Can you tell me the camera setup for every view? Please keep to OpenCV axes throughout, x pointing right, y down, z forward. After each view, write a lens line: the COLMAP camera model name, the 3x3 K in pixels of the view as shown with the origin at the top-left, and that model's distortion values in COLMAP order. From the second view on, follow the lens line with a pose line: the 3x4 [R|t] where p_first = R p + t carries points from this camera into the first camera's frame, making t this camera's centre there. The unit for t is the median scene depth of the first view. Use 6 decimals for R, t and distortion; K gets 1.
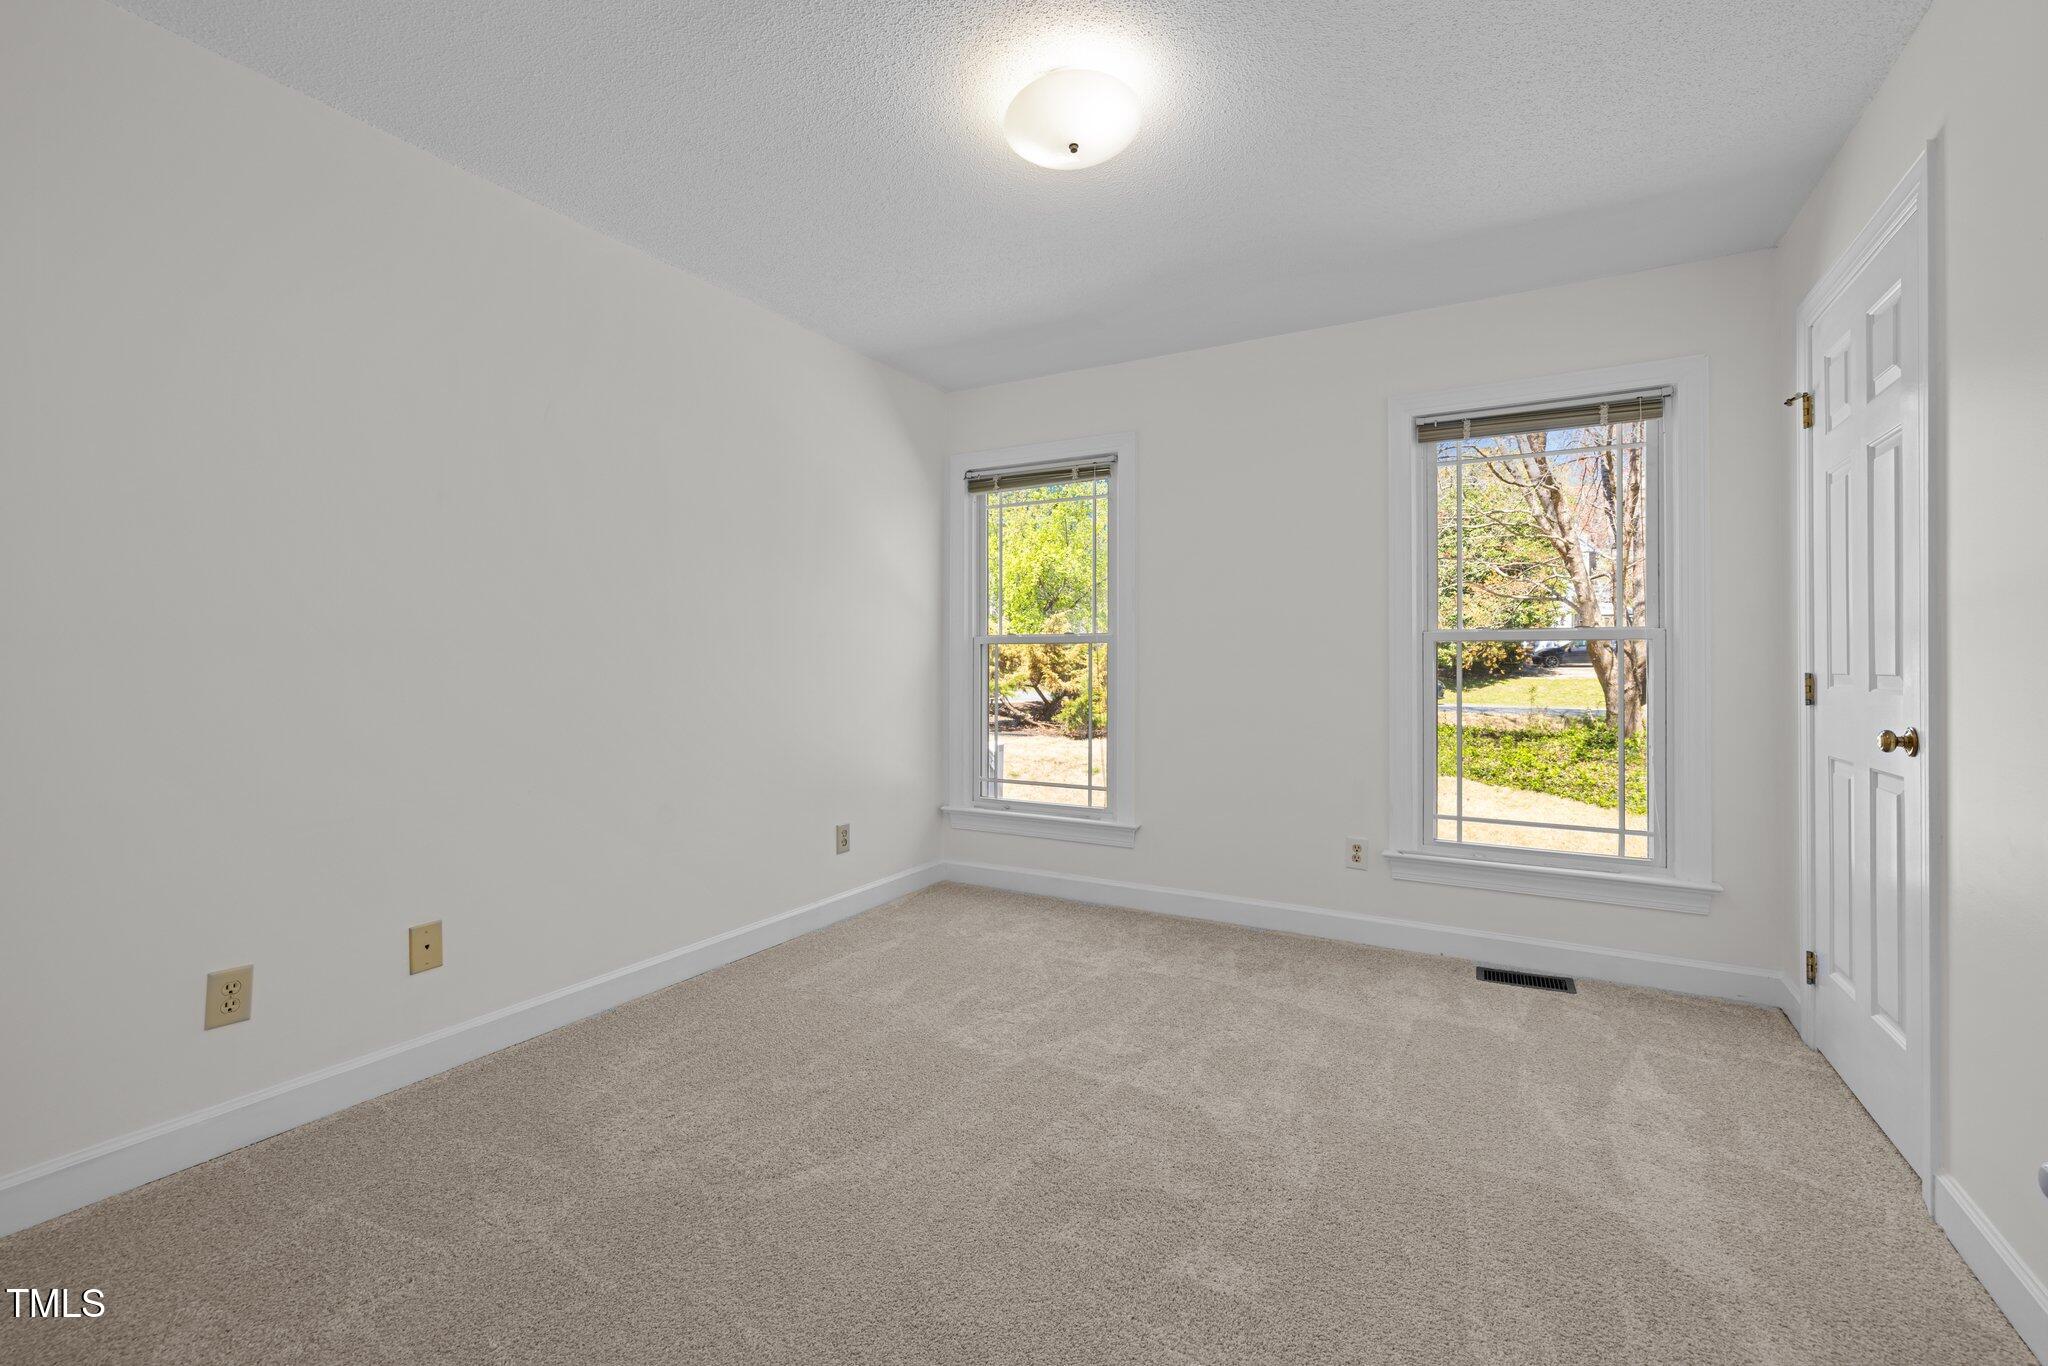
lens RADIAL K [[875.3, 0, 1028.1], [0, 875.3, 671.9], [0, 0, 1]] dist [-0.000899, -0.000084]
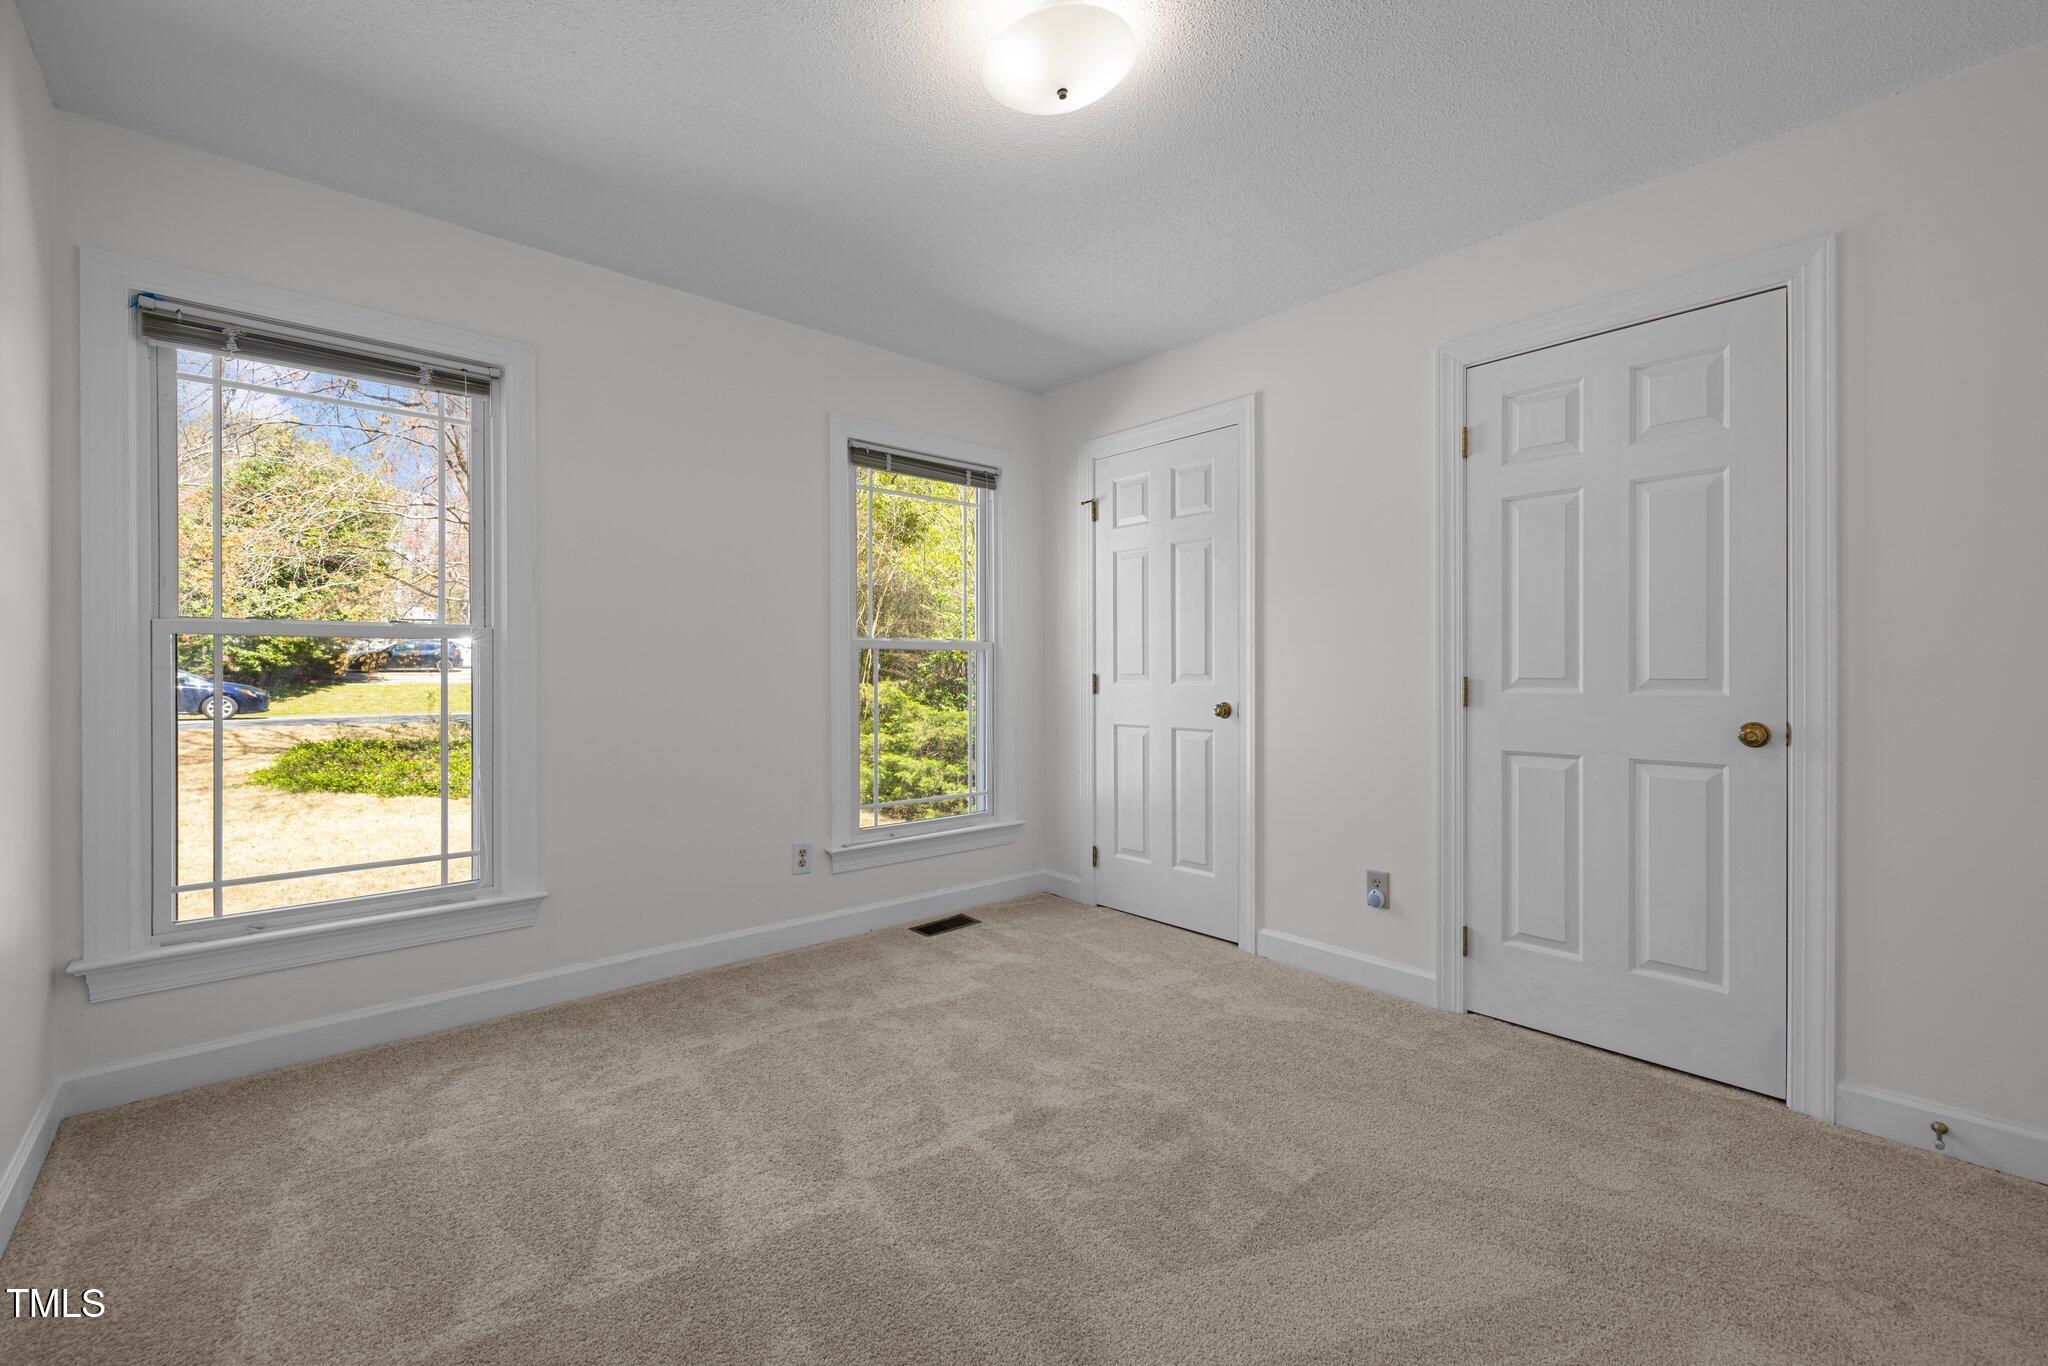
lens RADIAL K [[858.5, 0, 1024.0], [0, 858.5, 683.0], [0, 0, 1]] dist [-0.000802, 0.000030]
pose [[0.329637, -0.017654, 0.943943, -0.500103], [0.010567, 0.999832, 0.015009, -0.005486], [-0.944049, 0.005027, 0.329768, 0.468106]]
